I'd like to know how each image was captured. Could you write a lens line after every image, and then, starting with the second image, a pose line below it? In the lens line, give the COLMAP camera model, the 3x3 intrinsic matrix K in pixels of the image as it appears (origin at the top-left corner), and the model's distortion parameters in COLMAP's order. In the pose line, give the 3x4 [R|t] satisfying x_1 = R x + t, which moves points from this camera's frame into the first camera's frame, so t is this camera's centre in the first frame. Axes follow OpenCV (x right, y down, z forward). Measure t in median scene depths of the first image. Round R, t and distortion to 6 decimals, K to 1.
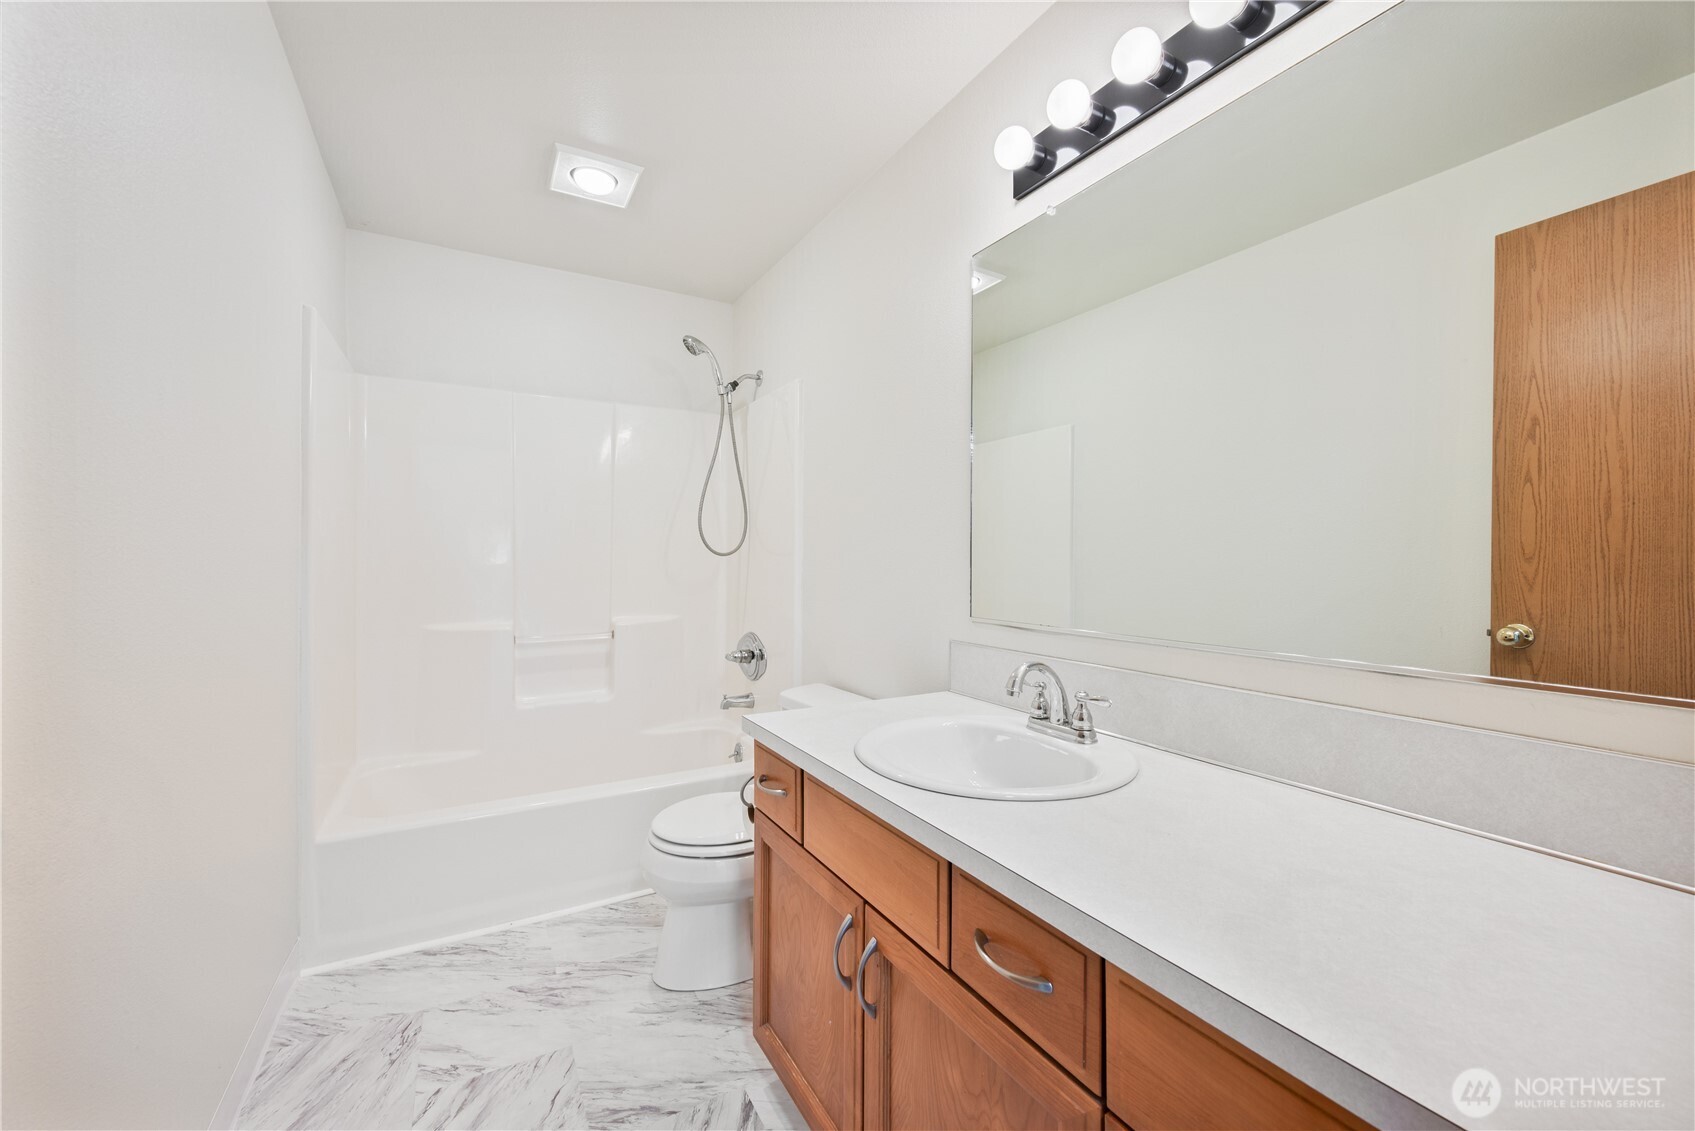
lens RADIAL K [[665.2, 0, 847.5], [0, 665.2, 565.5], [0, 0, 1]] dist [0.000530, 0.000038]
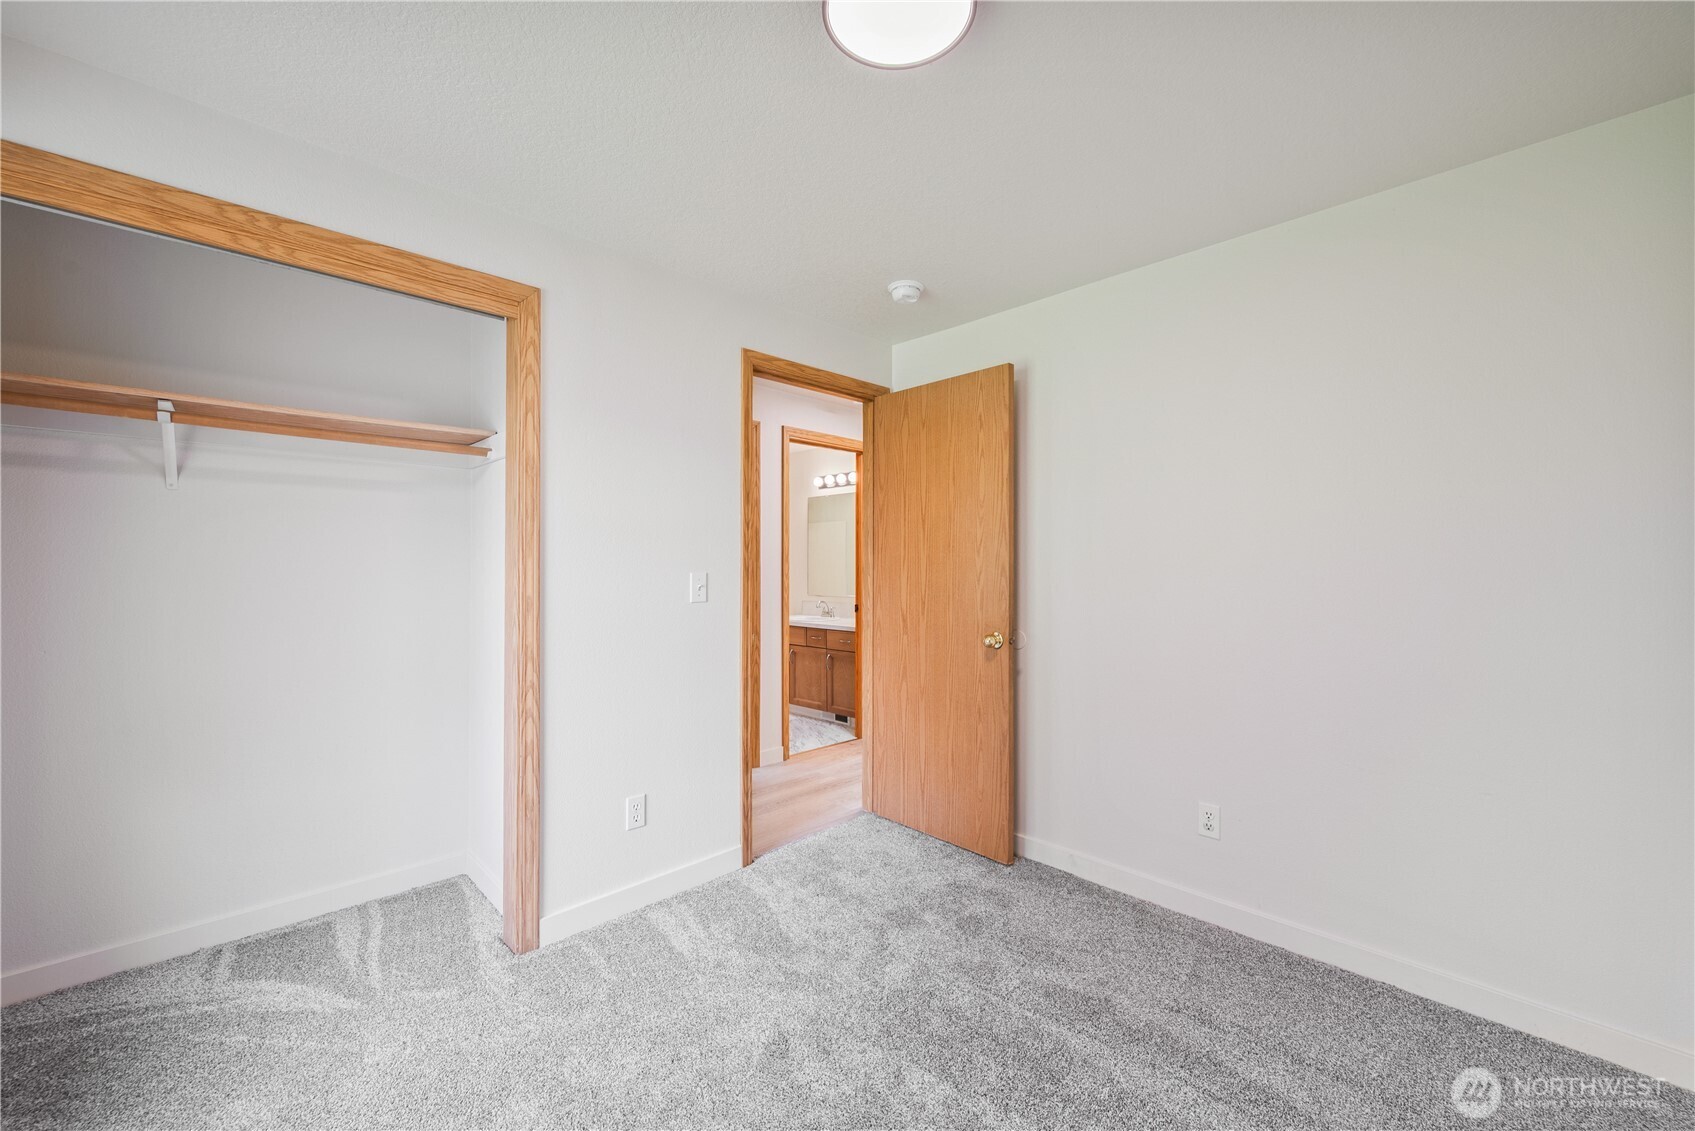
lens RADIAL K [[665.2, 0, 847.5], [0, 665.2, 565.5], [0, 0, 1]] dist [0.000530, 0.000038]
pose [[0.965923, 0.000254, 0.258831, -0.768197], [0.002840, 0.999929, -0.011579, -0.057039], [-0.258816, 0.011920, 0.965853, -3.625694]]
